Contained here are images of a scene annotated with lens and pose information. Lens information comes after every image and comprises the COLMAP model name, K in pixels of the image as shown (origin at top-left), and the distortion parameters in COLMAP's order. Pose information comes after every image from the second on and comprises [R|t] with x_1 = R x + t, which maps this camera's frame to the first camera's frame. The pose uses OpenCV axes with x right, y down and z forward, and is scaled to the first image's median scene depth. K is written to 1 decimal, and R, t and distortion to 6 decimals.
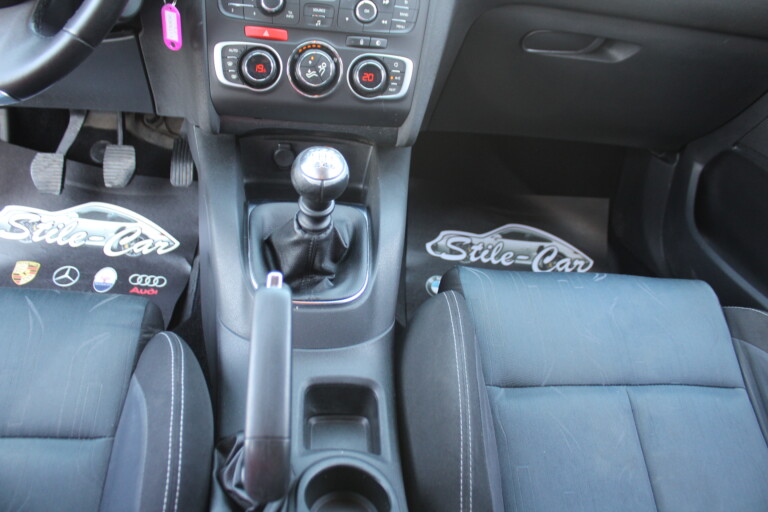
lens RADIAL K [[642.8, 0, 384.0], [0, 642.8, 256.0], [0, 0, 1]] dist [-0.173687, 0.149749]
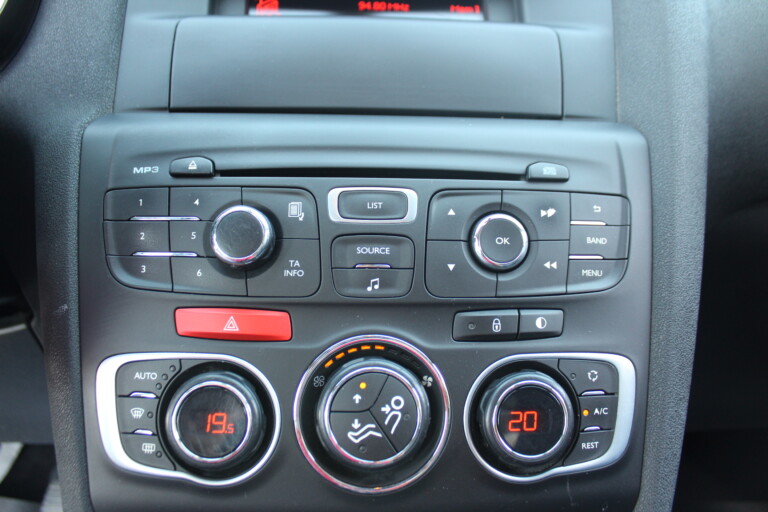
lens RADIAL K [[642.8, 0, 384.0], [0, 642.8, 256.0], [0, 0, 1]] dist [-0.173687, 0.149749]
pose [[0.991058, -0.095012, -0.093680, -0.061568], [0.056219, 0.934079, -0.352612, -0.252703], [0.121007, 0.344193, 0.931069, 0.643539]]
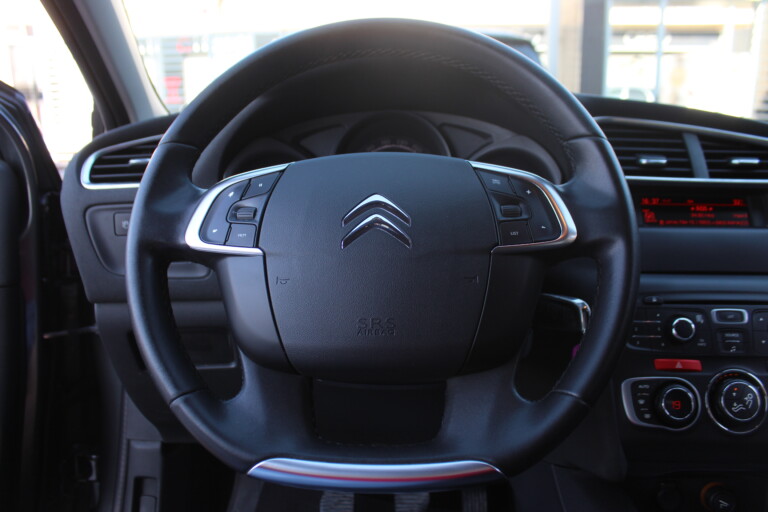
lens RADIAL K [[642.8, 0, 384.0], [0, 642.8, 256.0], [0, 0, 1]] dist [-0.173687, 0.149749]
pose [[0.976318, -0.101089, -0.191269, -0.406434], [0.008908, 0.902151, -0.431329, -0.113845], [0.216156, 0.419411, 0.881686, 0.057457]]
